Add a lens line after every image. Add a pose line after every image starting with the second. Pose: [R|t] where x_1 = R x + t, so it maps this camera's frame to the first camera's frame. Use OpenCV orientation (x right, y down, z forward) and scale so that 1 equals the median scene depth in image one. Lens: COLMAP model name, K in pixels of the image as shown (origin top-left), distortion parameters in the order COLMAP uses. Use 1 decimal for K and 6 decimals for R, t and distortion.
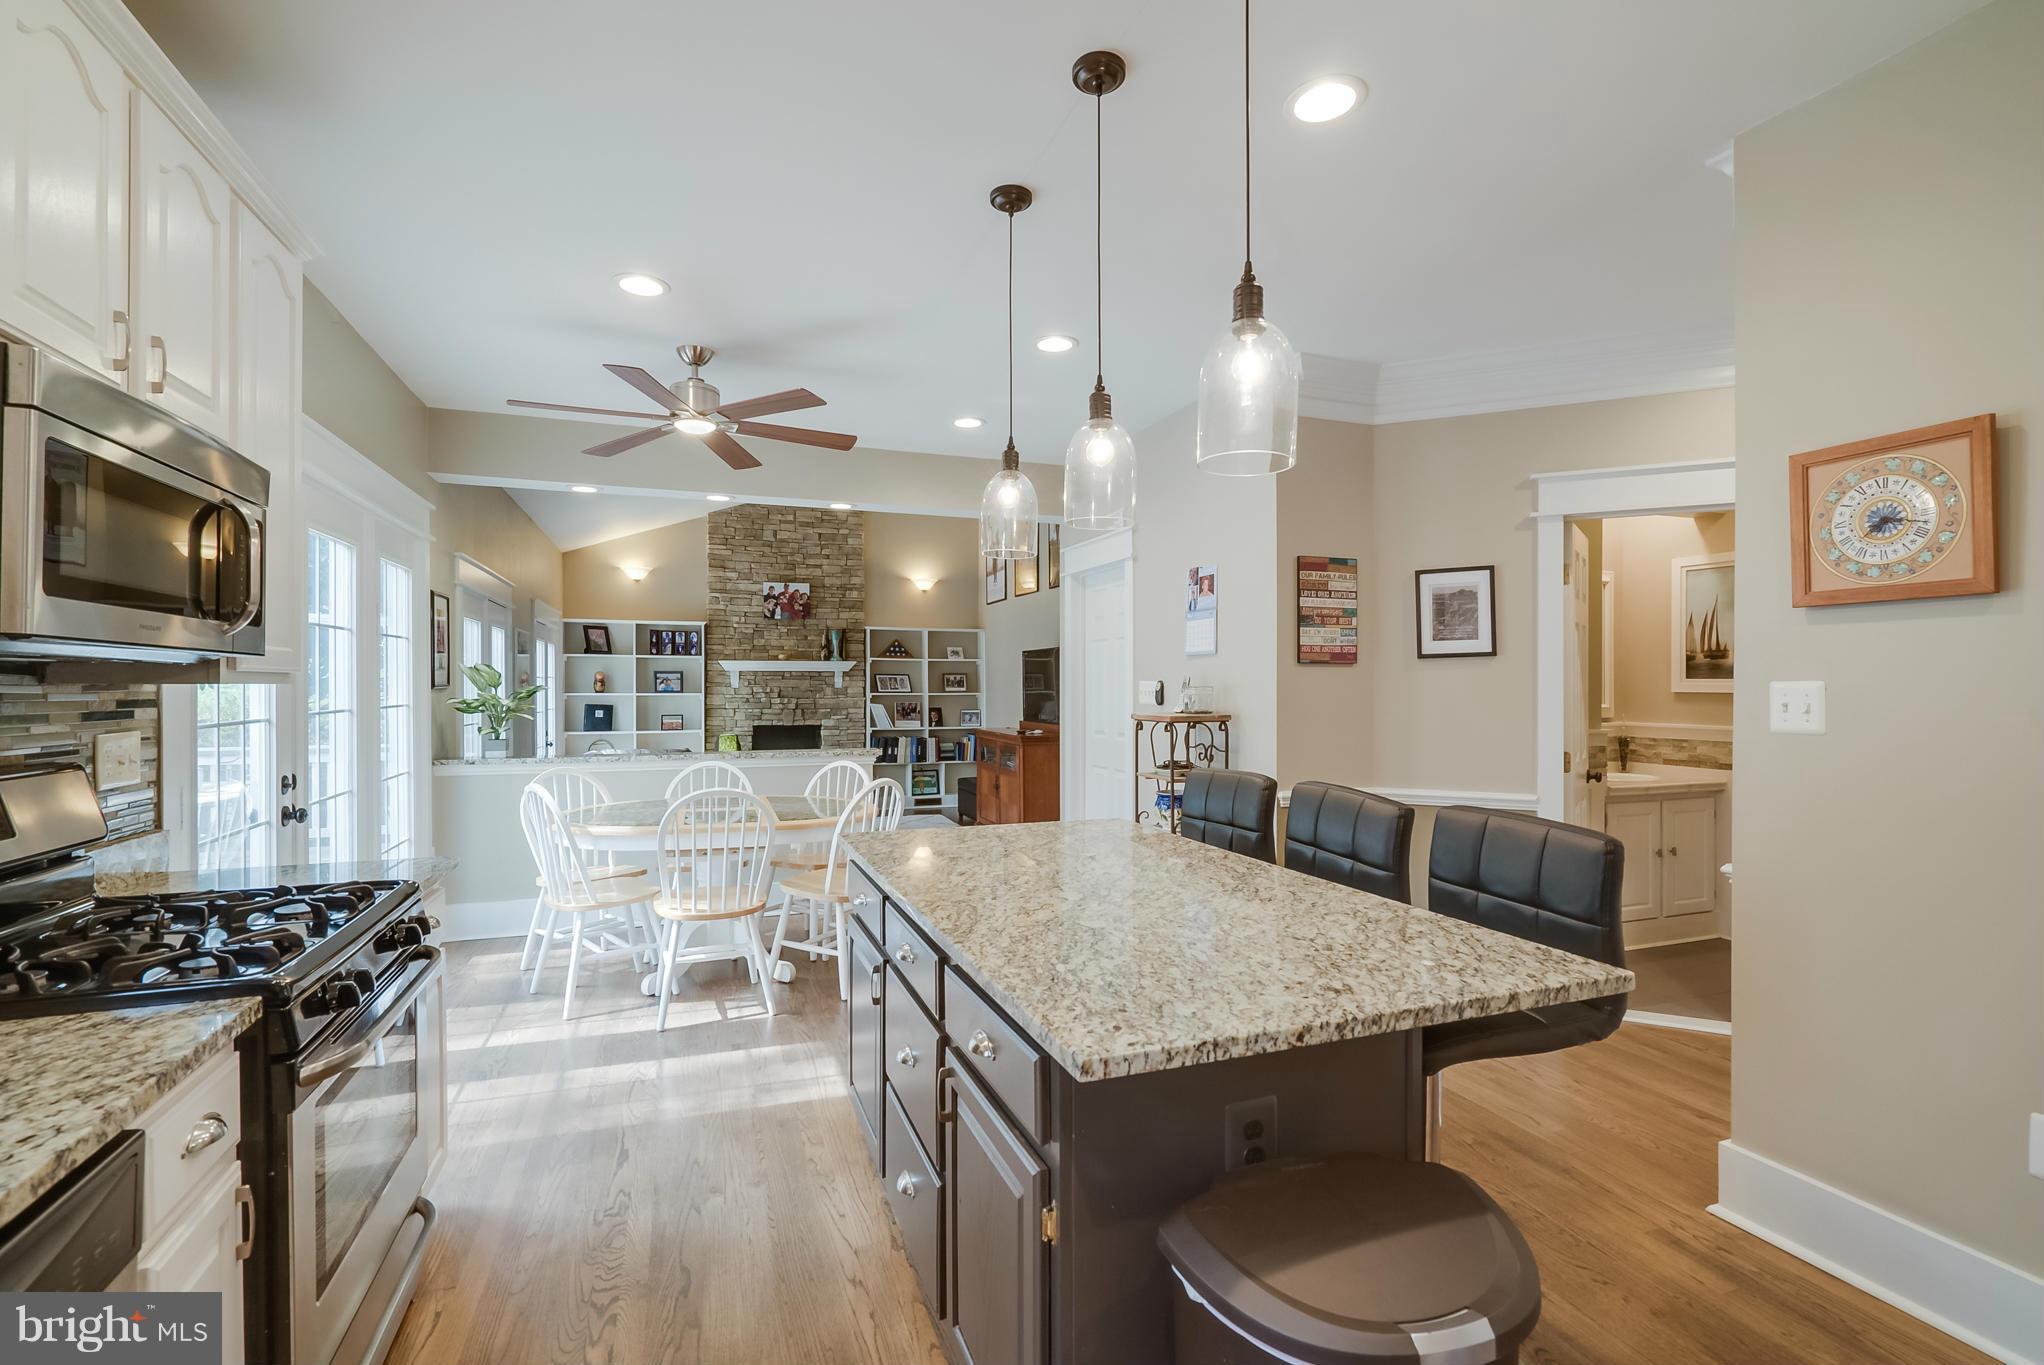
lens RADIAL K [[926.7, 0, 1026.7], [0, 926.7, 676.4], [0, 0, 1]] dist [-0.009493, 0.000337]
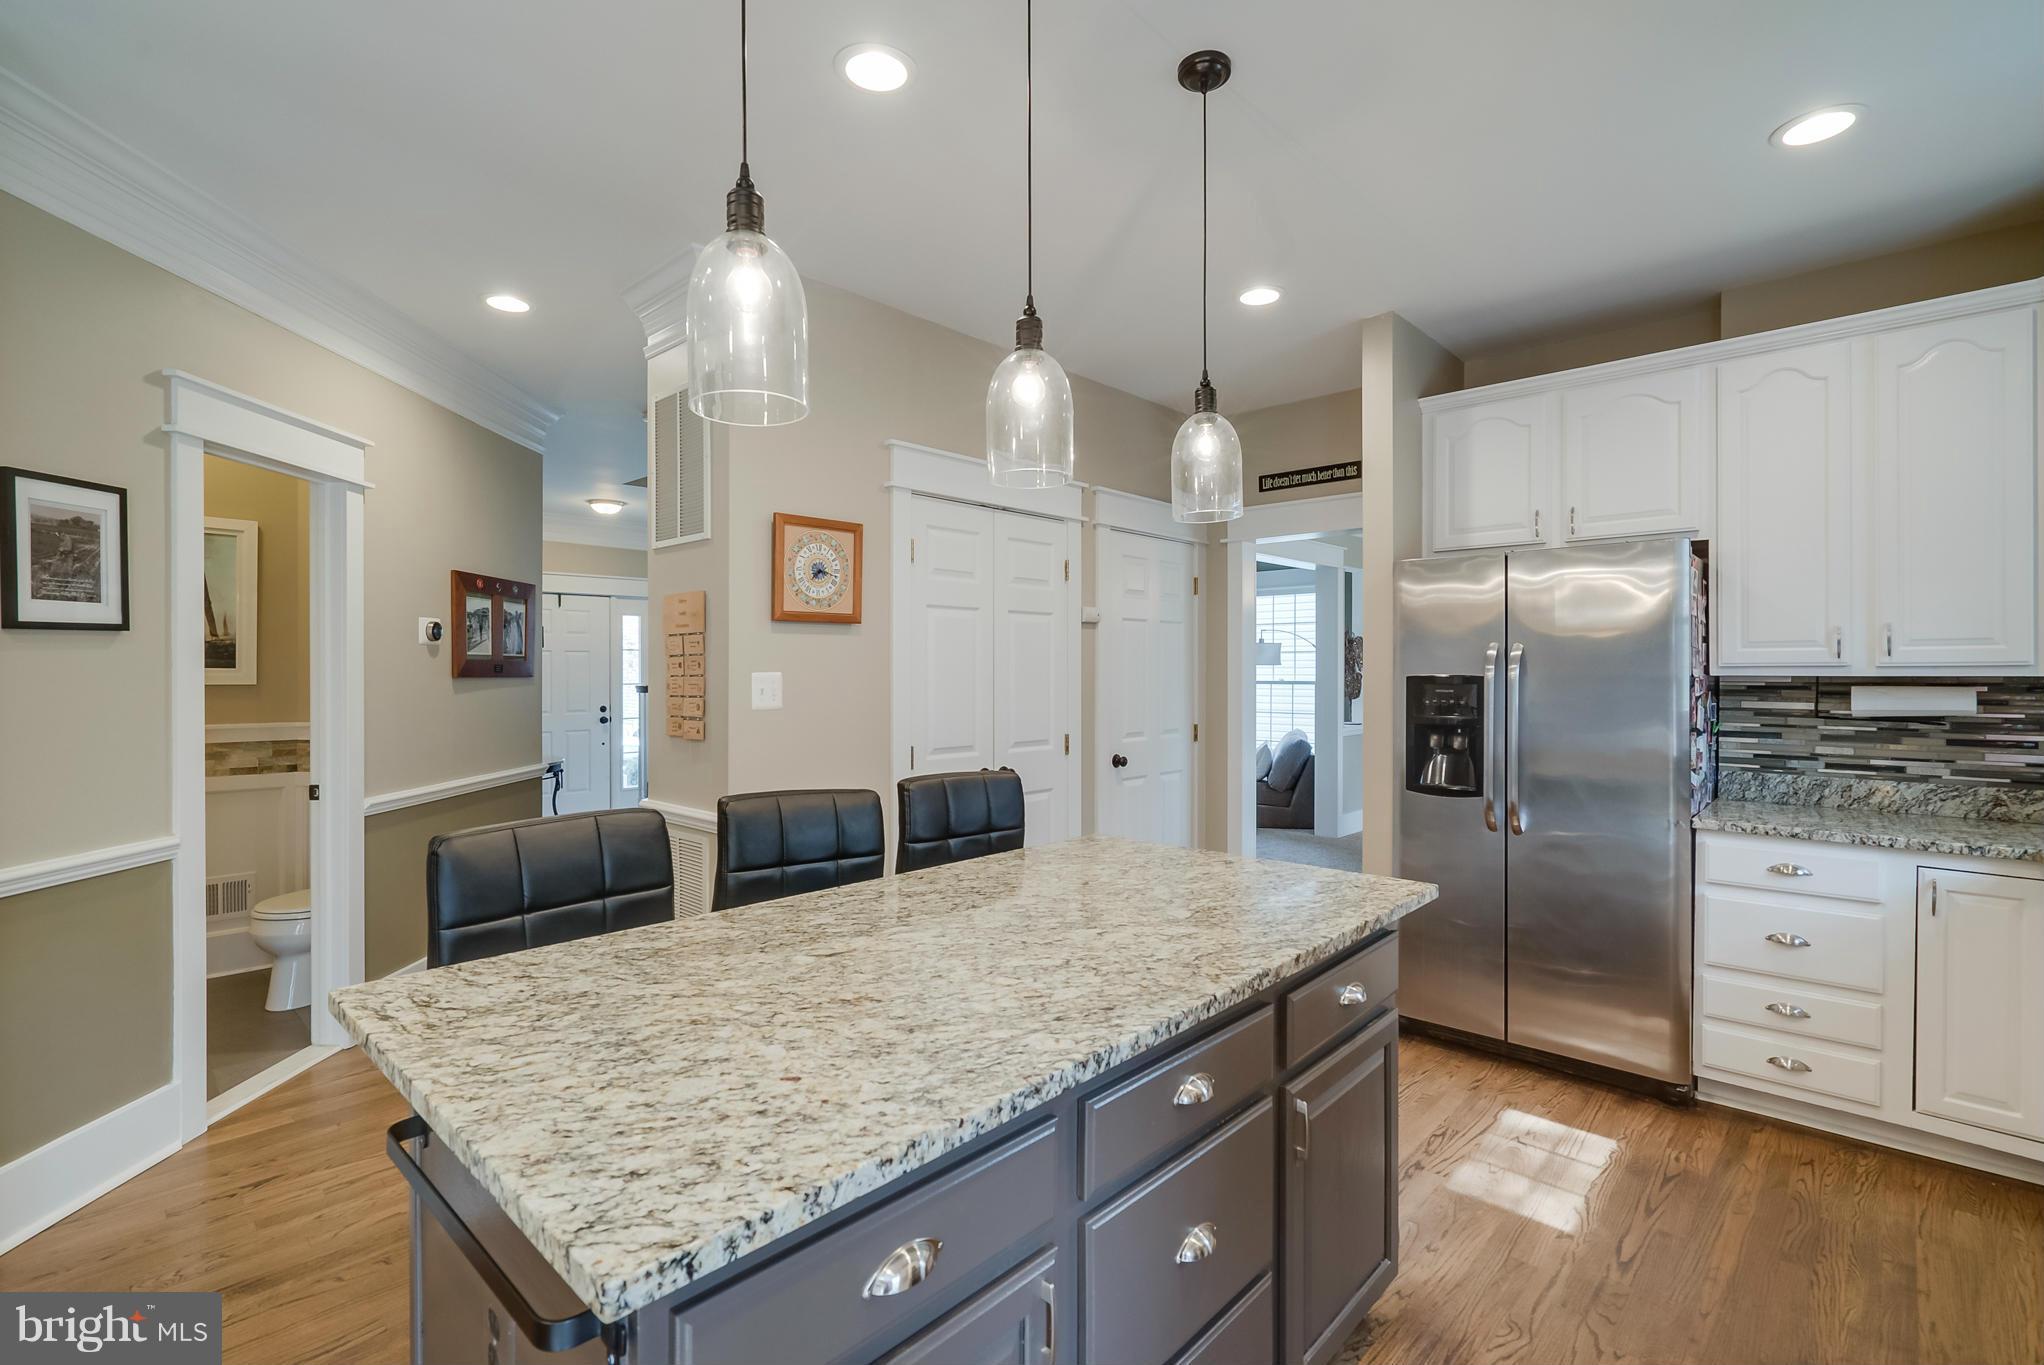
lens RADIAL K [[926.7, 0, 1026.7], [0, 926.7, 676.4], [0, 0, 1]] dist [-0.009493, 0.000337]
pose [[-0.448585, -0.004321, 0.893730, -0.134402], [-0.007889, 0.999969, 0.000875, 0.001439], [-0.893705, -0.006658, -0.448605, 0.287823]]
